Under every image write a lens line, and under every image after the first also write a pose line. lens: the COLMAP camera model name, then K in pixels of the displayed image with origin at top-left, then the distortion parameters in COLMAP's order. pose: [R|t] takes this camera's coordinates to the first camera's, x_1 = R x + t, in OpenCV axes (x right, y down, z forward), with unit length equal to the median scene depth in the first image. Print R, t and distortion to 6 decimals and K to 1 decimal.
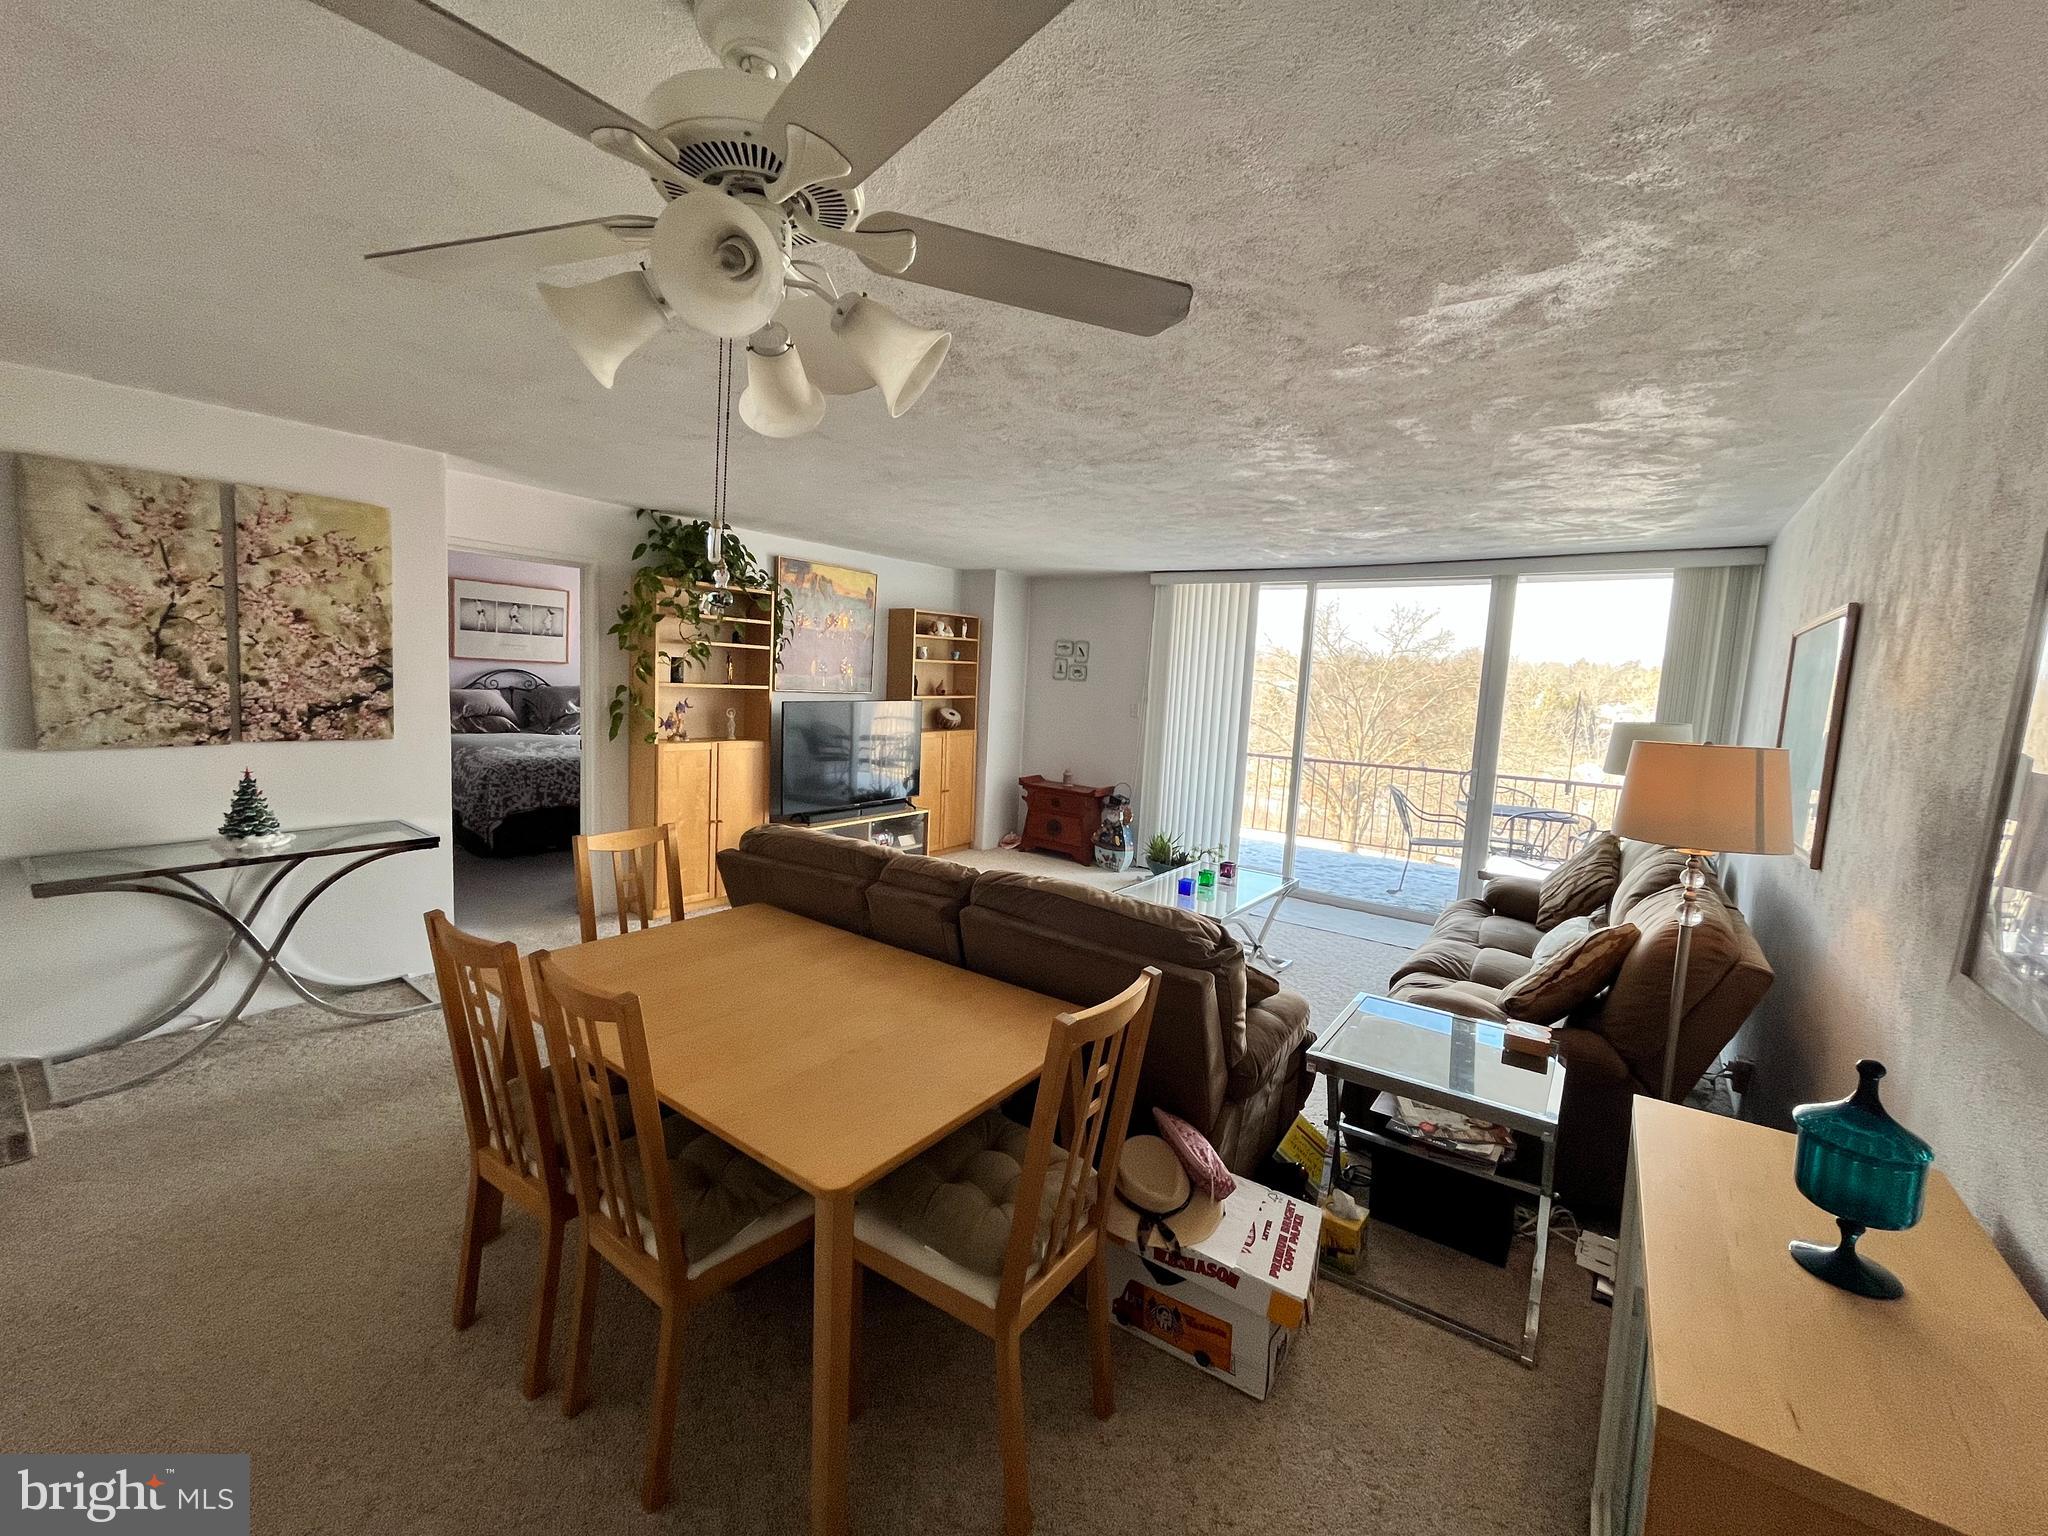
lens RADIAL K [[823.2, 0, 1016.6], [0, 823.2, 760.8], [0, 0, 1]] dist [-0.002246, 0.001347]
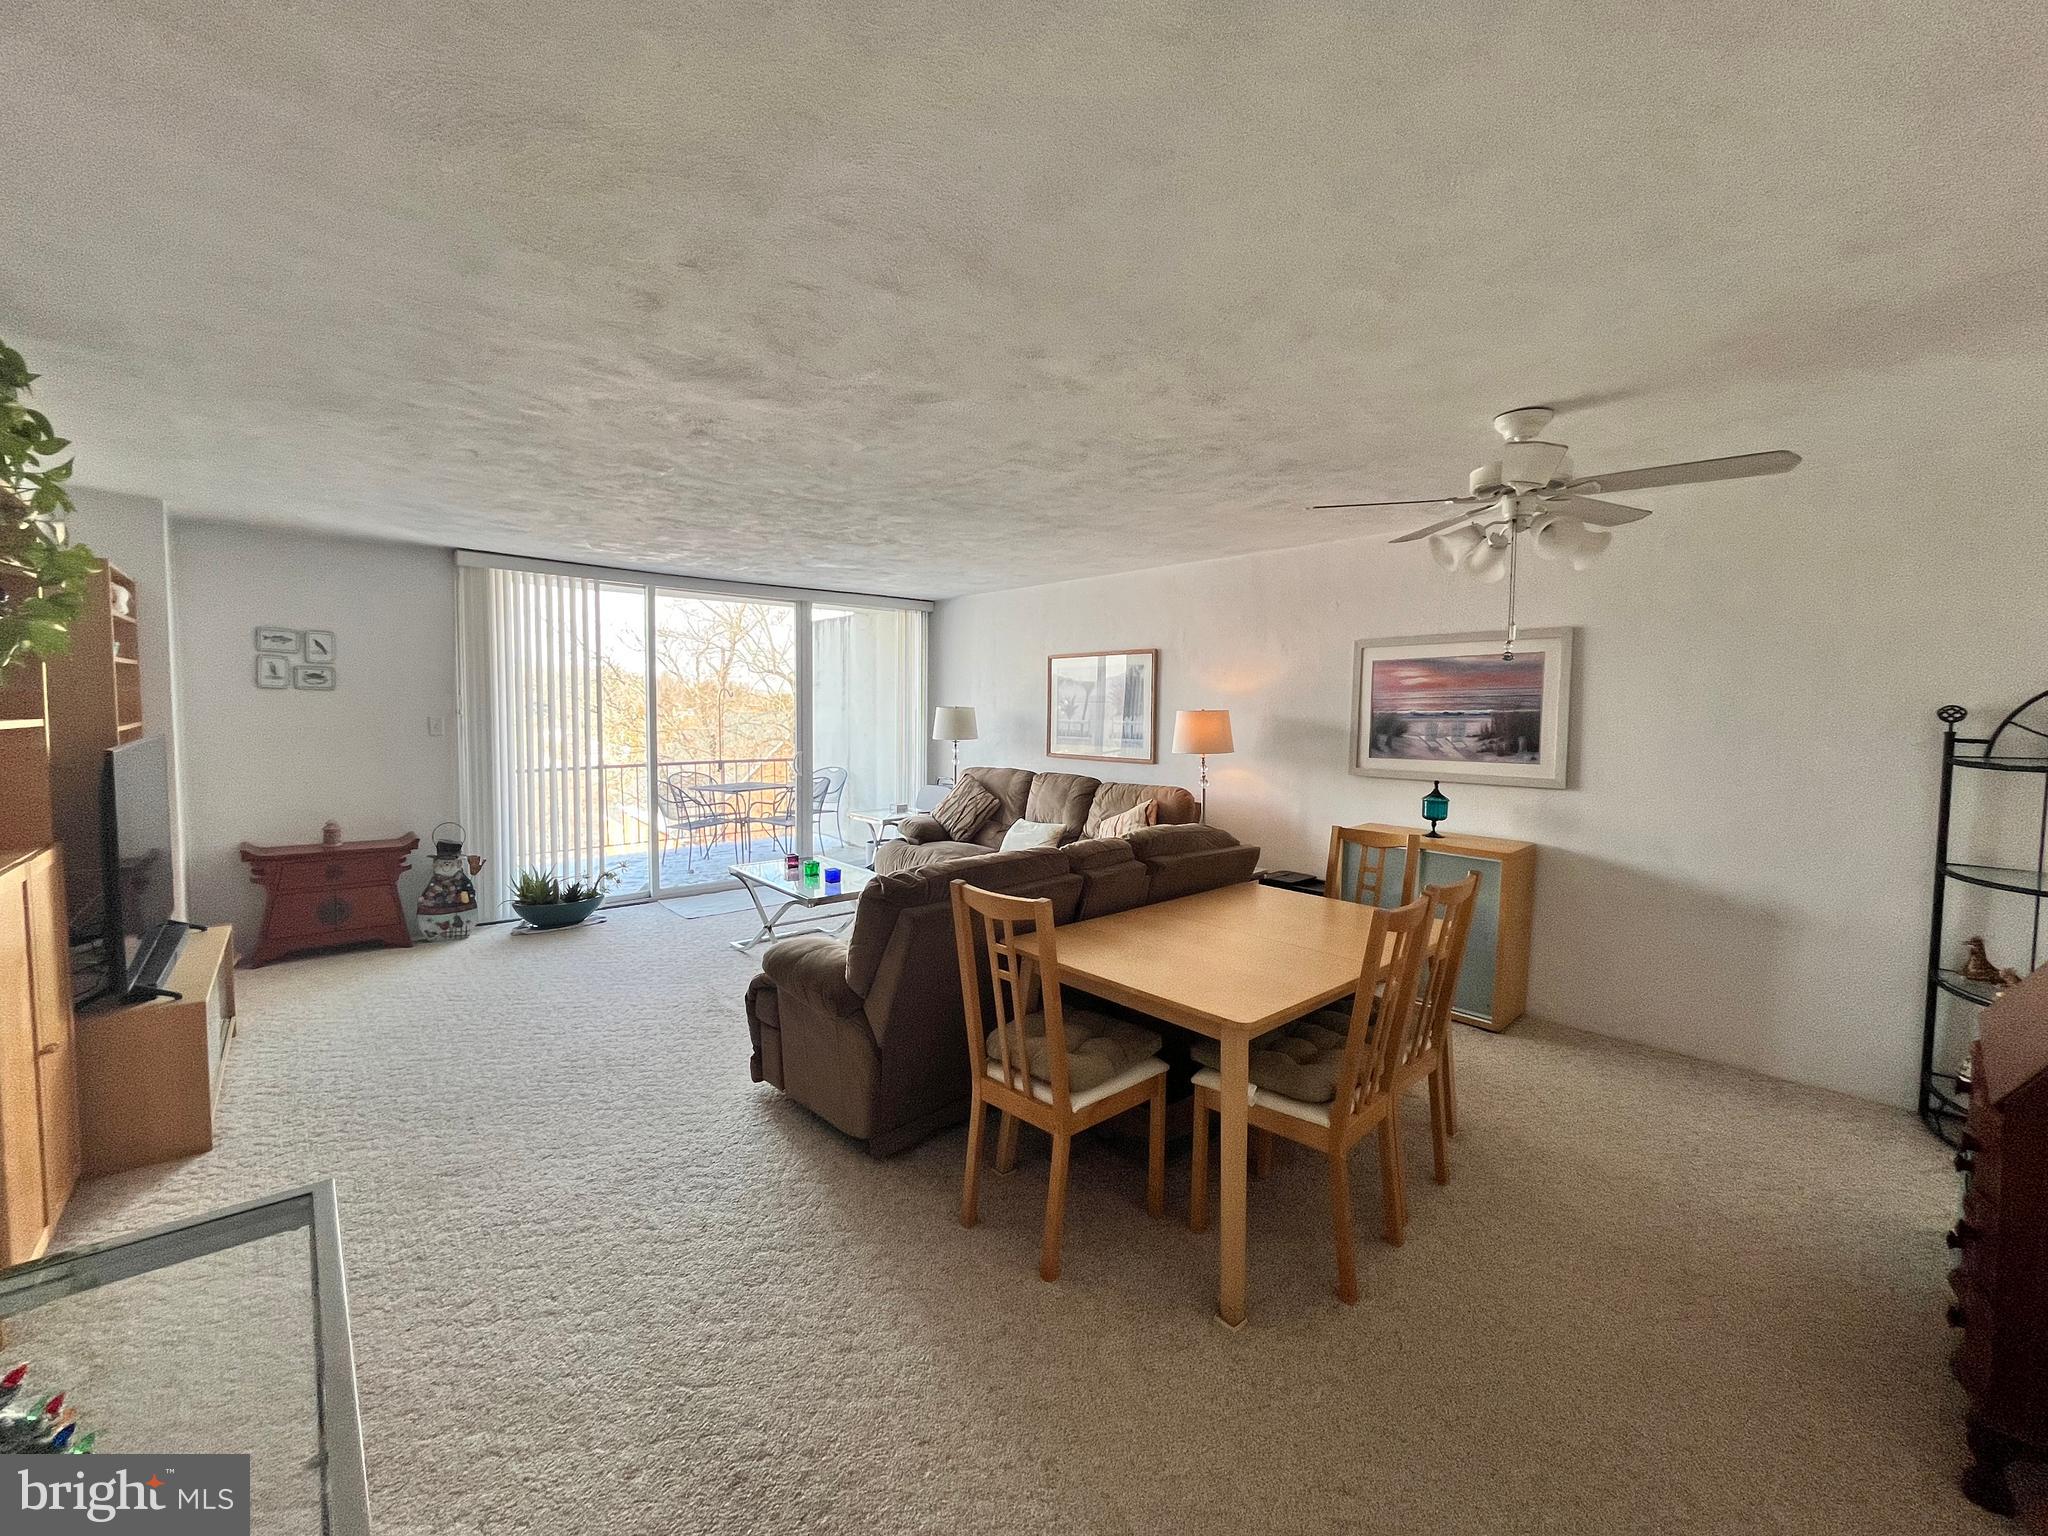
lens RADIAL K [[823.2, 0, 1016.7], [0, 823.2, 755.4], [0, 0, 1]] dist [-0.002246, 0.001347]
pose [[0.197587, -0.099373, 0.975235, -0.564392], [0.103818, 0.991375, 0.079984, -0.045903], [-0.974772, 0.085443, 0.206200, 0.368317]]
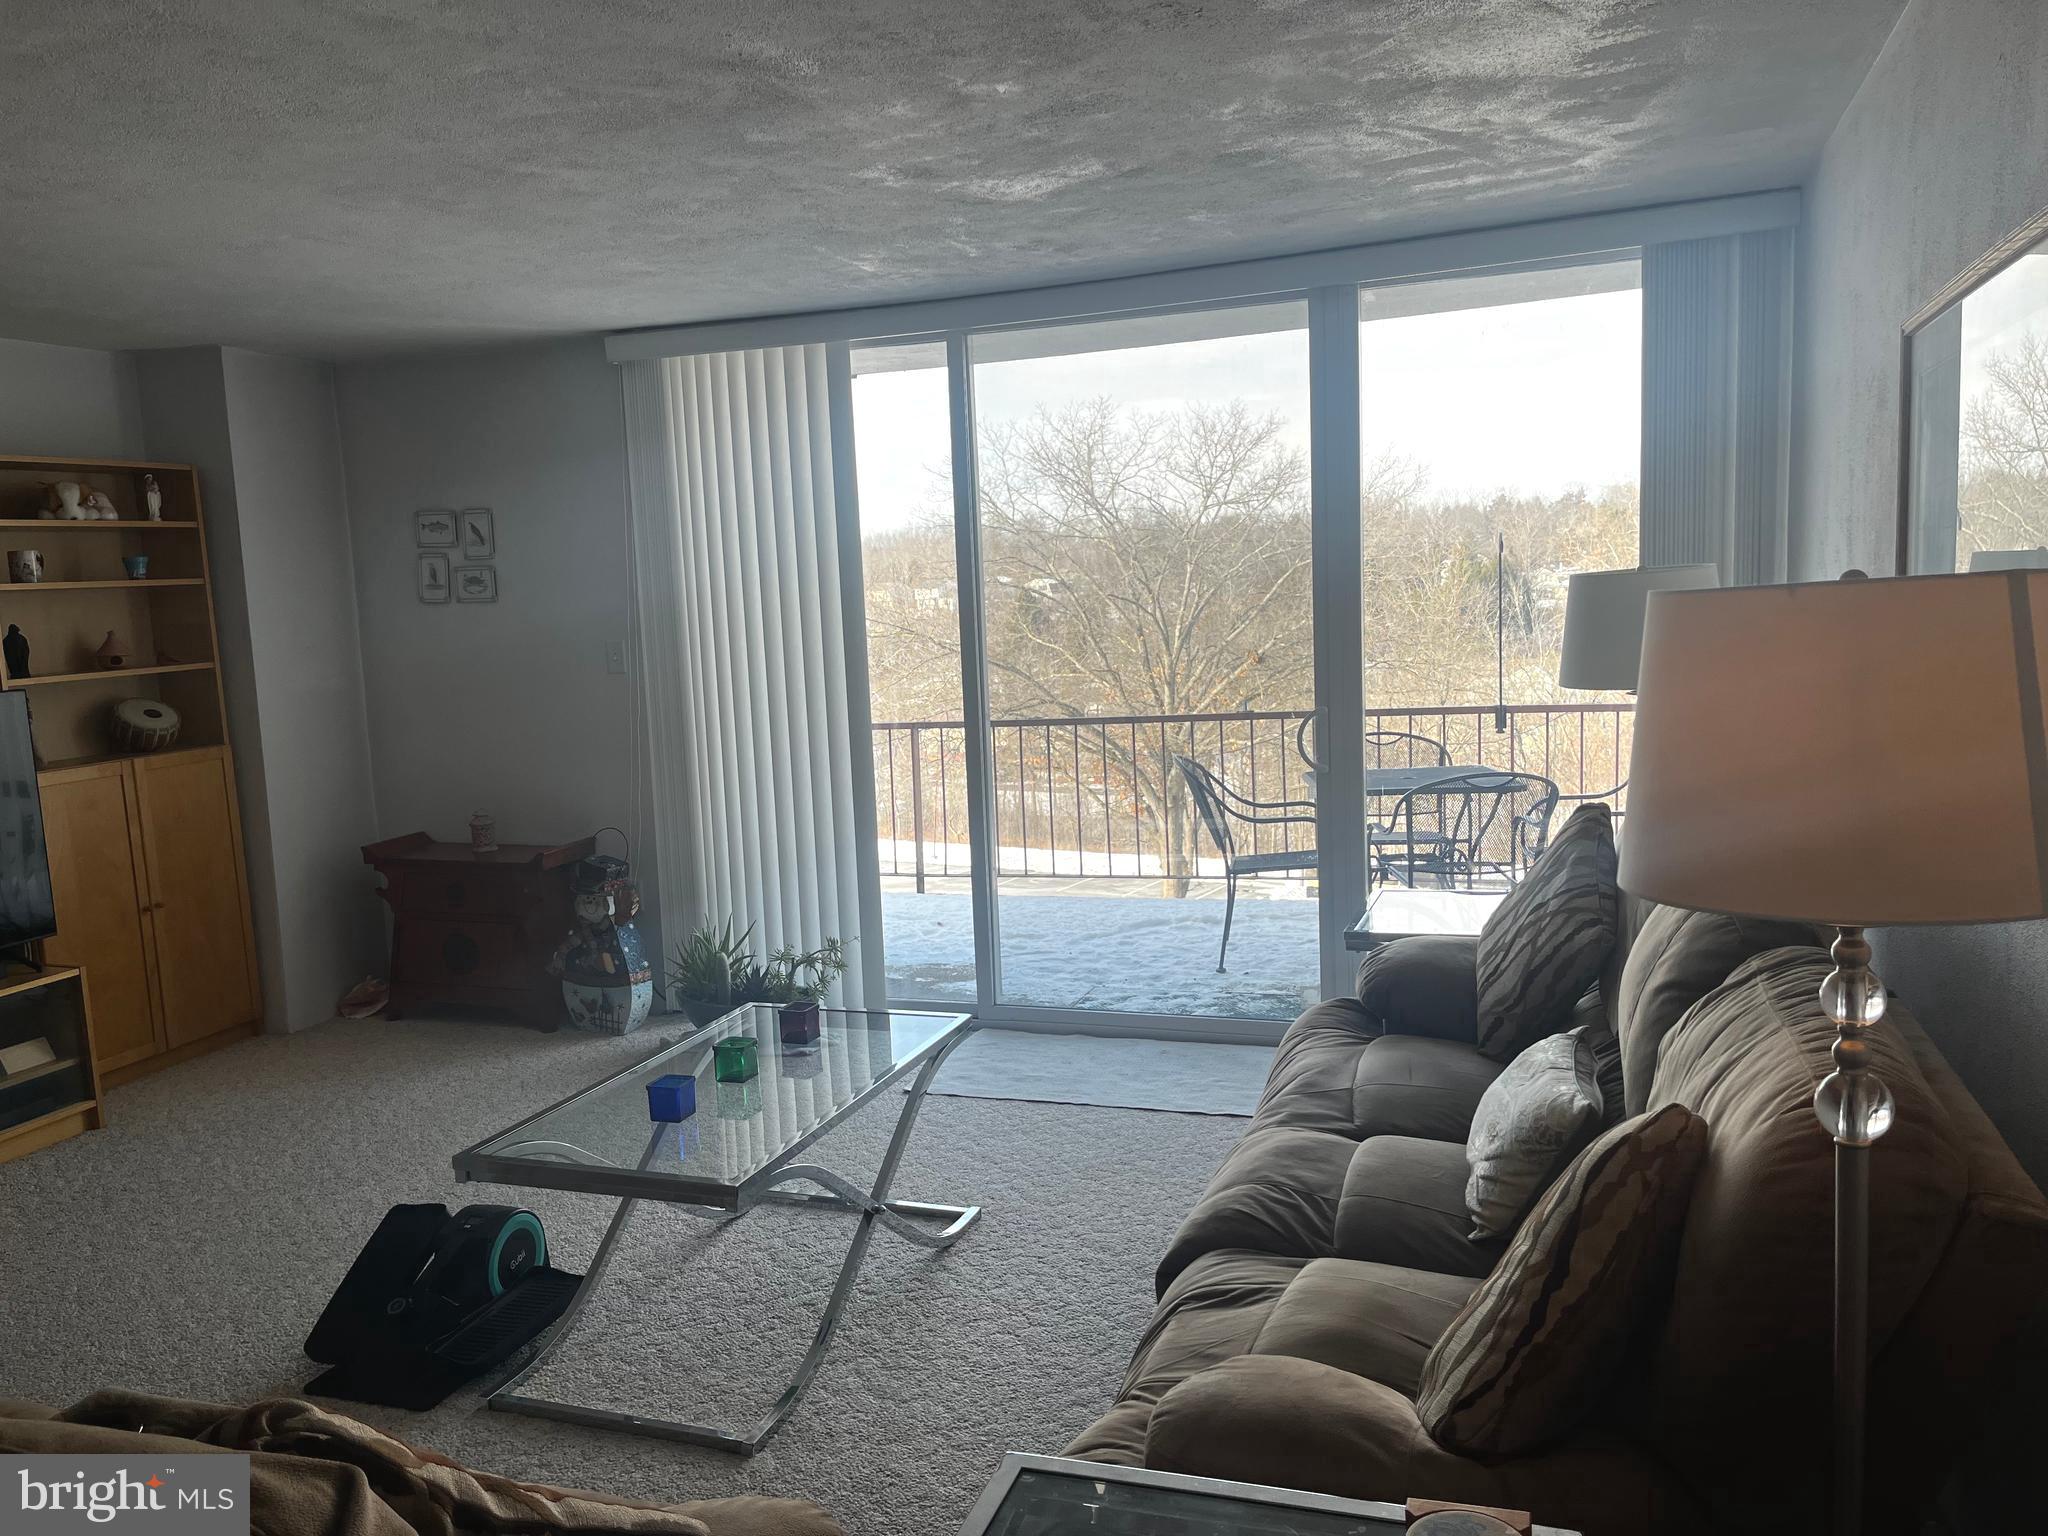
lens RADIAL K [[1588.8, 0, 1003.6], [0, 1588.8, 770.0], [0, 0, 1]] dist [0.052789, -0.033743]
pose [[0.951756, -0.123120, 0.281074, 0.107538], [0.120473, 0.992356, 0.026749, -0.000611], [-0.282219, 0.008403, 0.959313, 0.154821]]
